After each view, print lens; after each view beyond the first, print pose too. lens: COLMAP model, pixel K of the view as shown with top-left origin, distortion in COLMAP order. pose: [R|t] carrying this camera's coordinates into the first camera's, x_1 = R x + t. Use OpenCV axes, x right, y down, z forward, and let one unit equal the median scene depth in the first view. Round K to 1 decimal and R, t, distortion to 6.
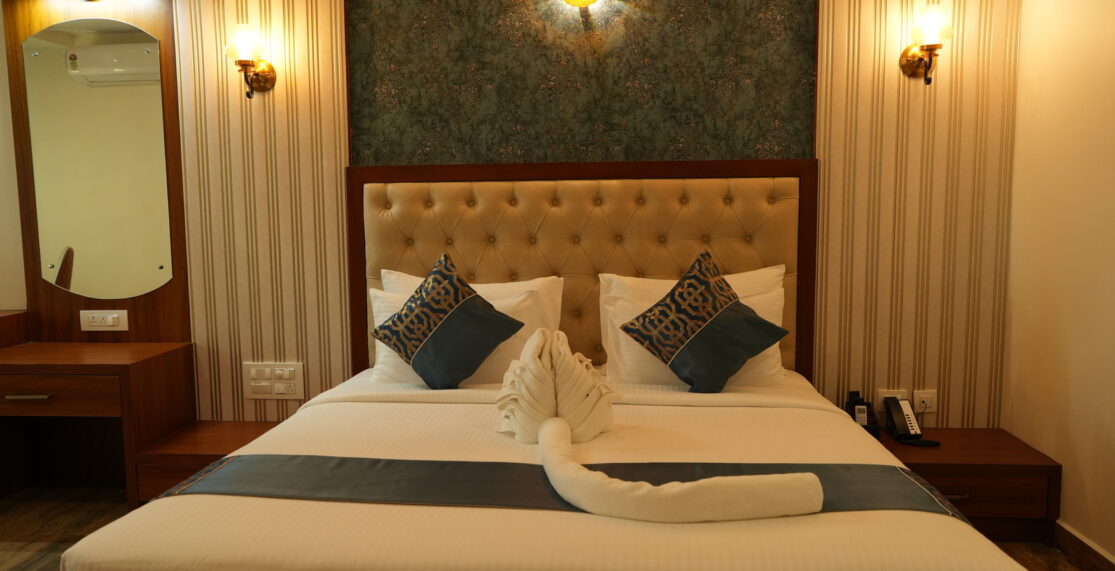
lens RADIAL K [[803.4, 0, 560.1], [0, 803.4, 281.8], [0, 0, 1]] dist [0.002283, -0.011198]
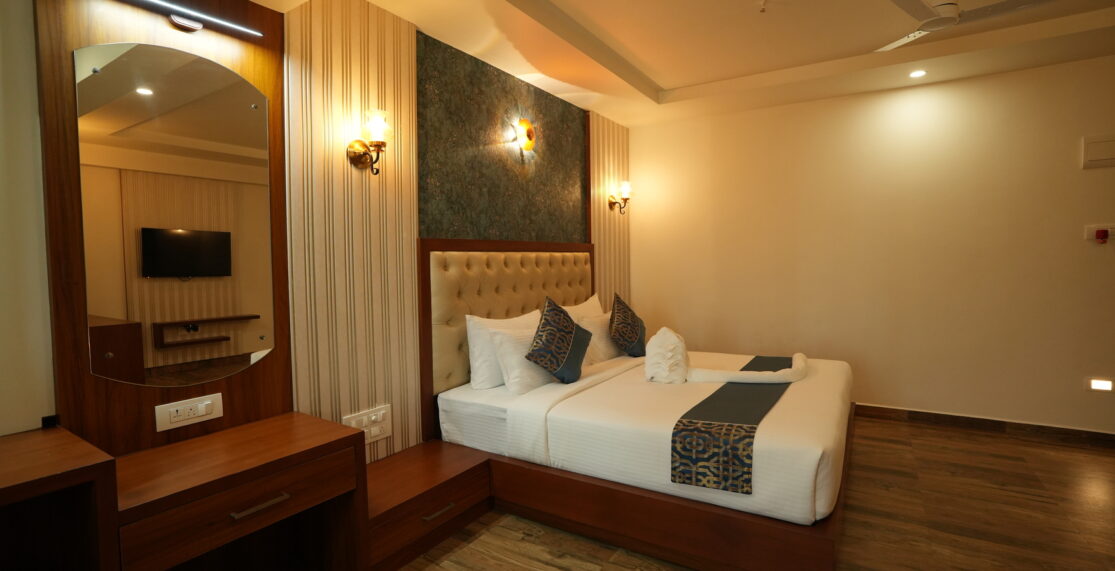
lens RADIAL K [[512.7, 0, 557.7], [0, 512.7, 283.7], [0, 0, 1]] dist [-0.066011, 0.017395]
pose [[0.471682, -0.035764, 0.881043, -0.892788], [0.097375, 0.995179, -0.011734, -0.042281], [-0.876376, 0.091326, 0.472890, 0.448330]]
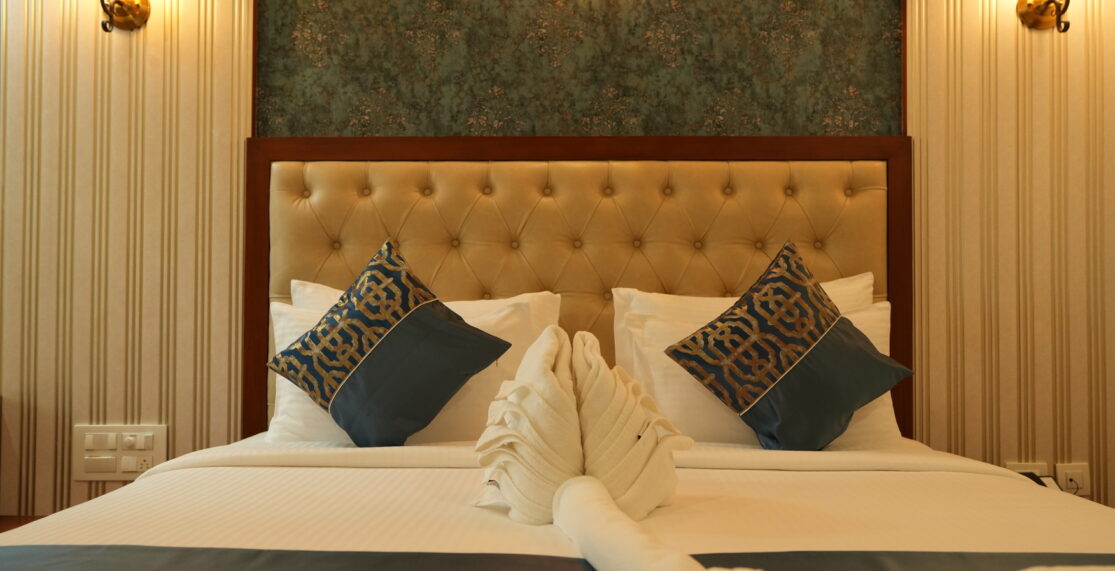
lens RADIAL K [[862.6, 0, 561.7], [0, 862.6, 280.3], [0, 0, 1]] dist [0.010702, 0.019160]
pose [[0.997708, 0.013555, 0.066300, -0.042847], [-0.005205, 0.992202, -0.124530, 0.073339], [-0.067471, 0.123899, 0.989998, 0.260297]]
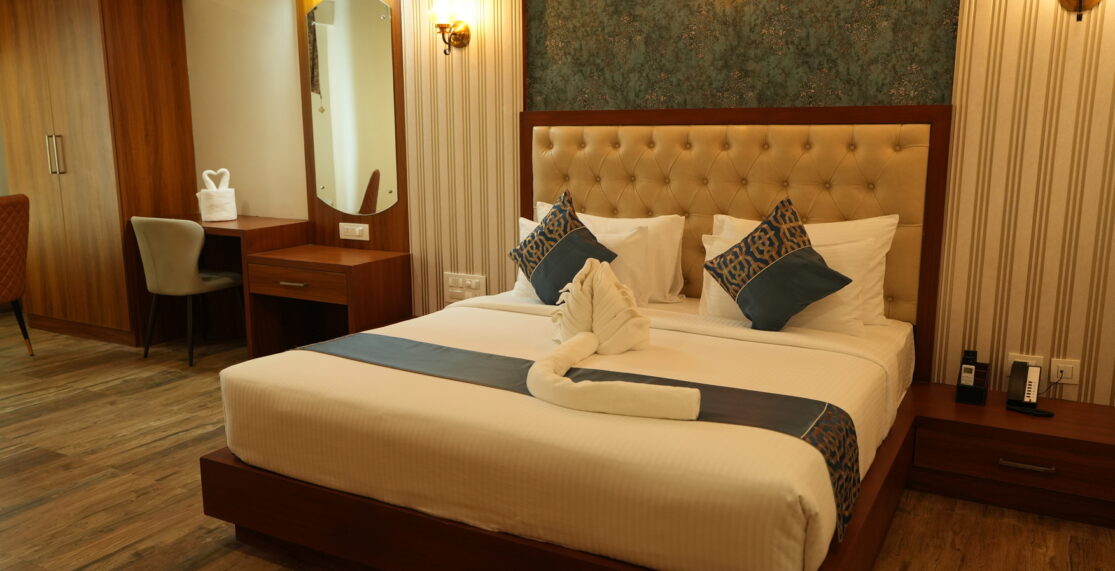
lens RADIAL K [[862.6, 0, 568.1], [0, 862.6, 283.1], [0, 0, 1]] dist [0.010702, 0.019160]
pose [[0.910131, 0.082284, -0.406067, 0.334007], [-0.048213, 0.994456, 0.093451, -0.016664], [0.411505, -0.065476, 0.909053, -0.128966]]
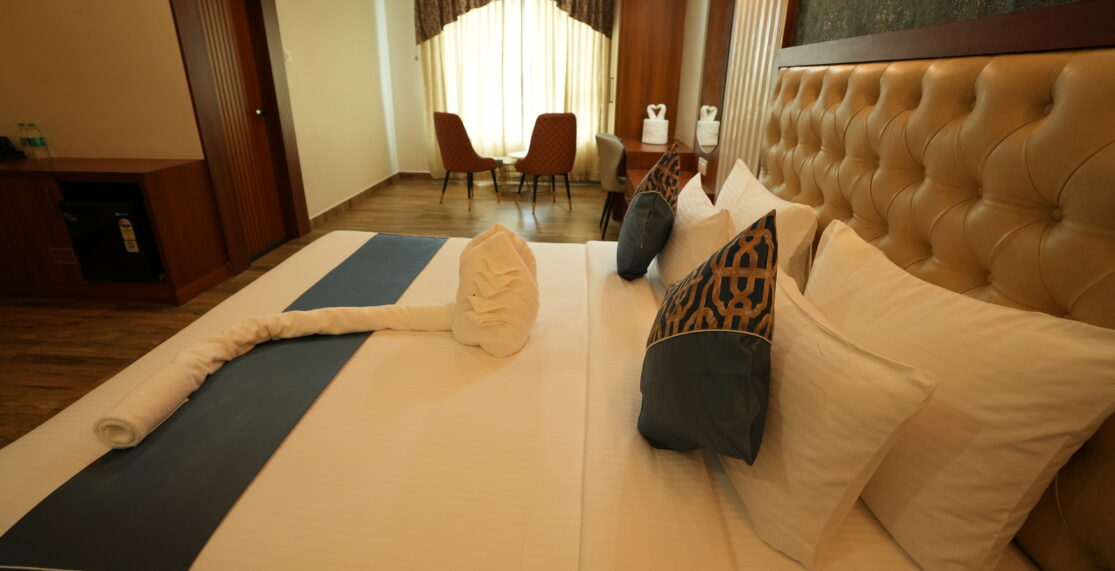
lens RADIAL K [[512.7, 0, 559.1], [0, 512.7, 277.5], [0, 0, 1]] dist [-0.066011, 0.017395]
pose [[0.028375, 0.377514, -0.925569, 0.405562], [-0.119663, 0.920566, 0.371805, -0.092732], [0.992409, 0.100207, 0.071295, 0.820605]]
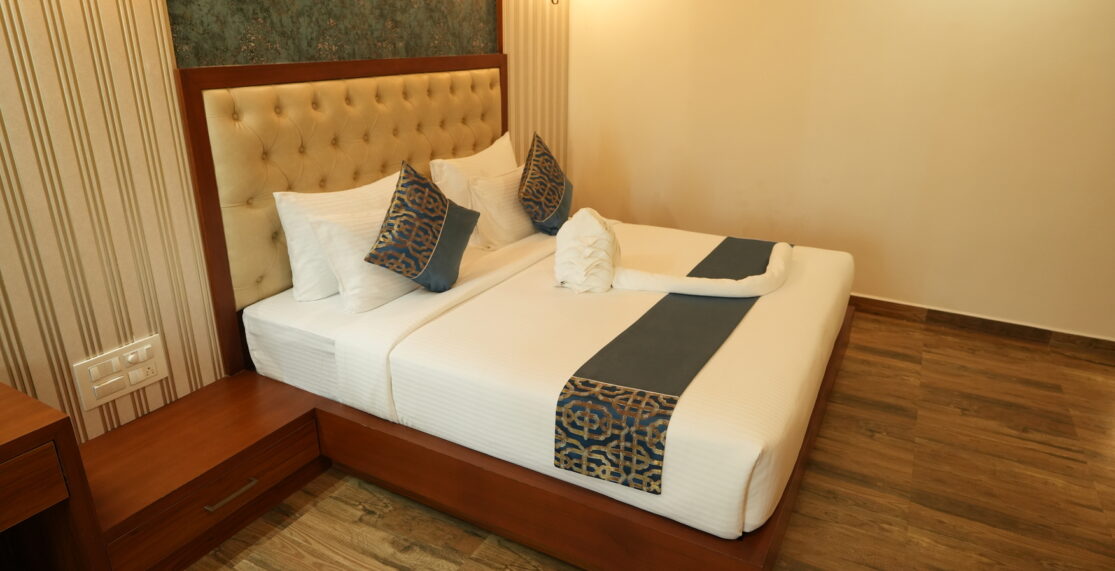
lens RADIAL K [[674.9, 0, 558.9], [0, 674.9, 278.5], [0, 0, 1]] dist [-0.046054, 0.027134]
pose [[0.413168, -0.297272, 0.860768, -0.736015], [0.073768, 0.953038, 0.293729, -0.115590], [-0.907662, -0.057862, 0.415694, 0.408282]]
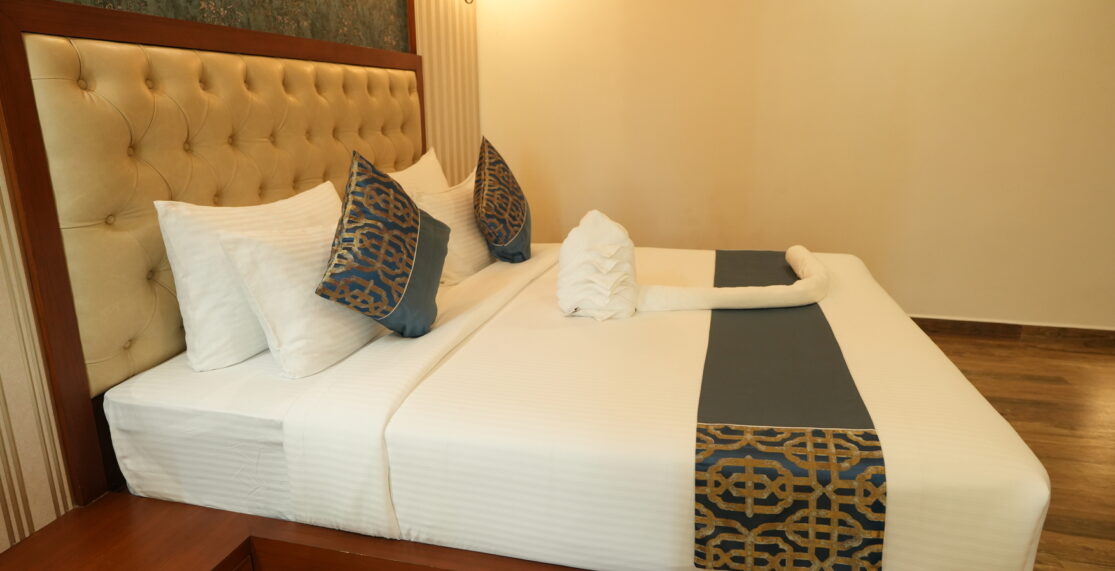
lens RADIAL K [[674.9, 0, 559.0], [0, 674.9, 279.1], [0, 0, 1]] dist [-0.046054, 0.027134]
pose [[0.170557, -0.236320, 0.956590, -0.617572], [0.100336, 0.969933, 0.221726, -0.036713], [-0.980226, 0.058164, 0.189140, 0.635611]]
